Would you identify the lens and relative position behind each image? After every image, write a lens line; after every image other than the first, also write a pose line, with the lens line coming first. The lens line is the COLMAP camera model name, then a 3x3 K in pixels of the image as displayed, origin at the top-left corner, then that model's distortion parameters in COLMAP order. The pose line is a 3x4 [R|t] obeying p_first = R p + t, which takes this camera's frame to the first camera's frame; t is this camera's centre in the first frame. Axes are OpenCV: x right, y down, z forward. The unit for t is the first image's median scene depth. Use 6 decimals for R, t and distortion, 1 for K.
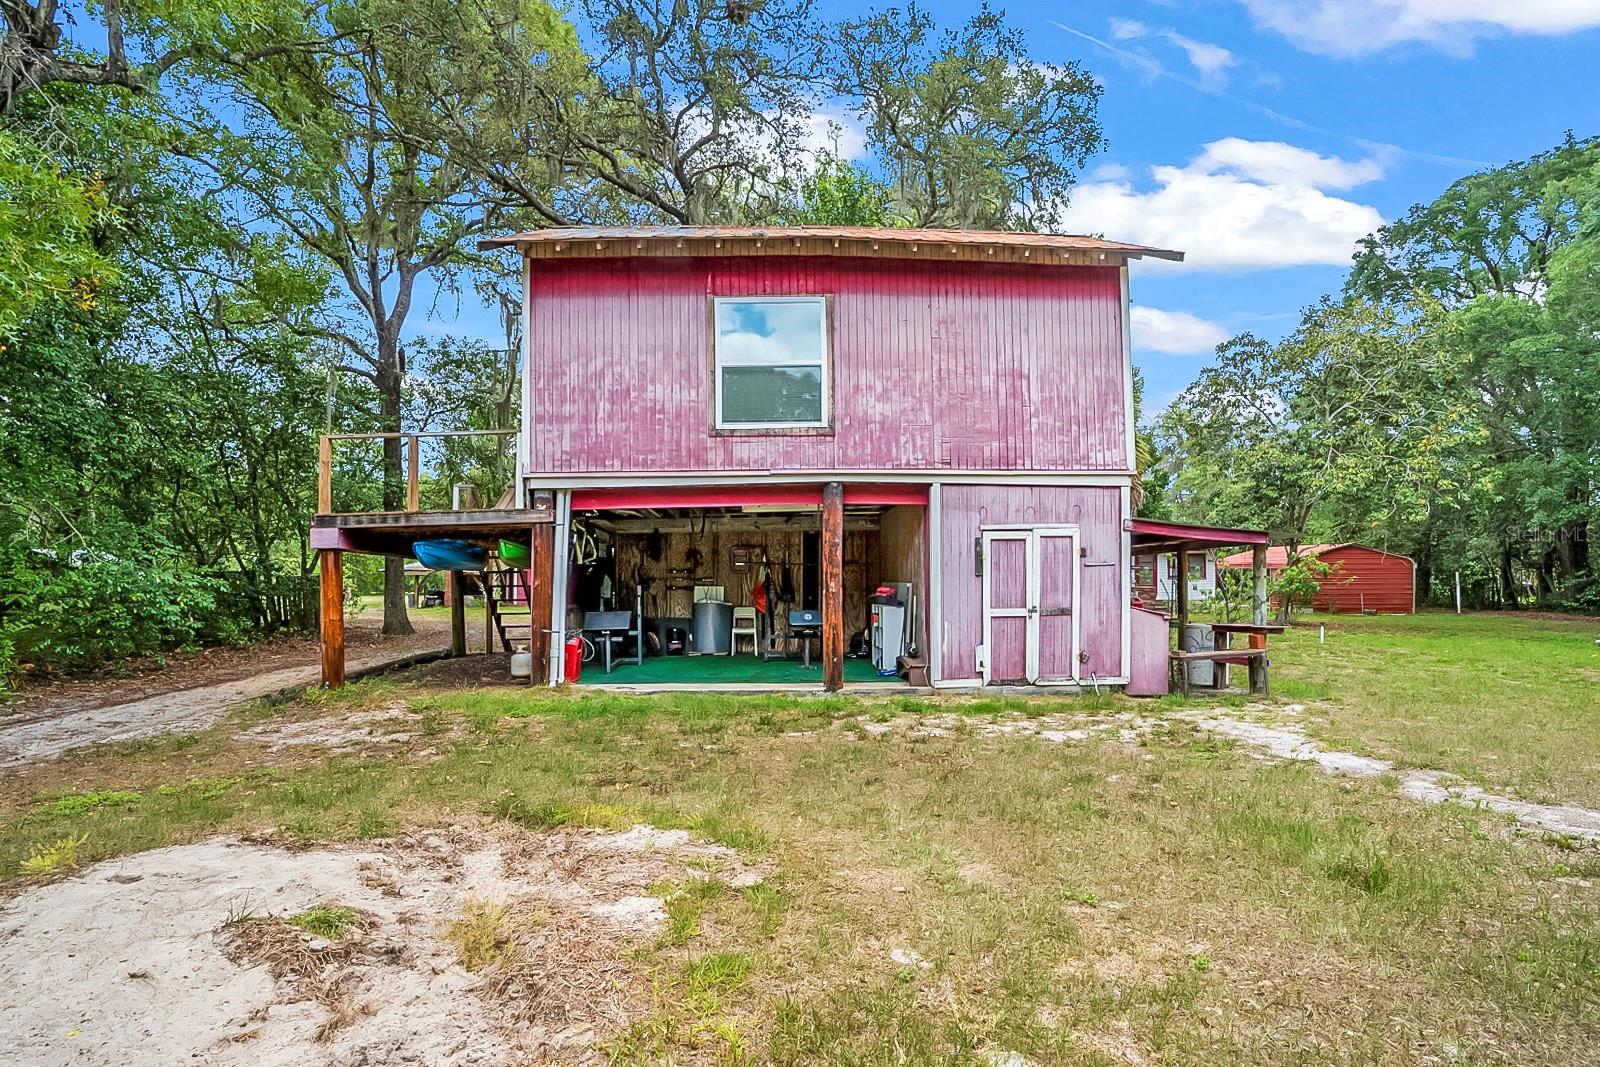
lens RADIAL K [[792.0, 0, 798.4], [0, 792.0, 601.3], [0, 0, 1]] dist [-0.051623, 0.024690]
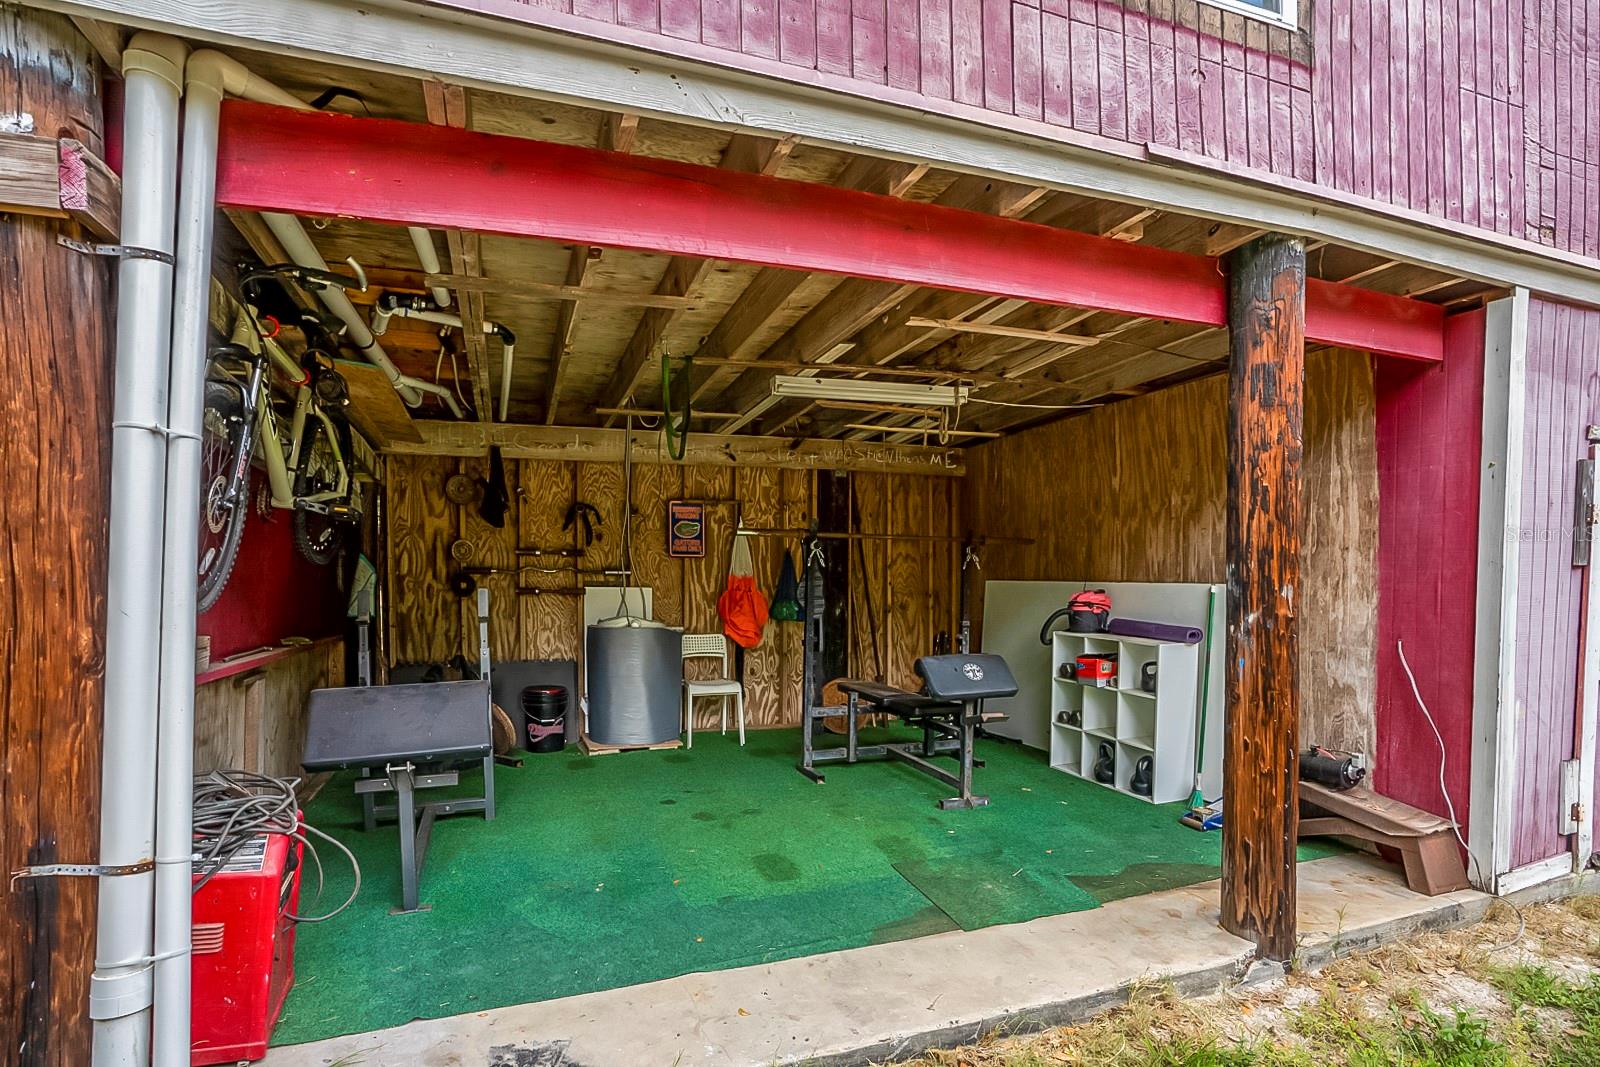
lens RADIAL K [[792.0, 0, 798.4], [0, 792.0, 601.3], [0, 0, 1]] dist [-0.051623, 0.024690]
pose [[0.952851, -0.004481, 0.303407, -0.212675], [0.001709, 0.999954, 0.009403, -0.020980], [-0.303435, -0.008441, 0.952815, 0.777091]]
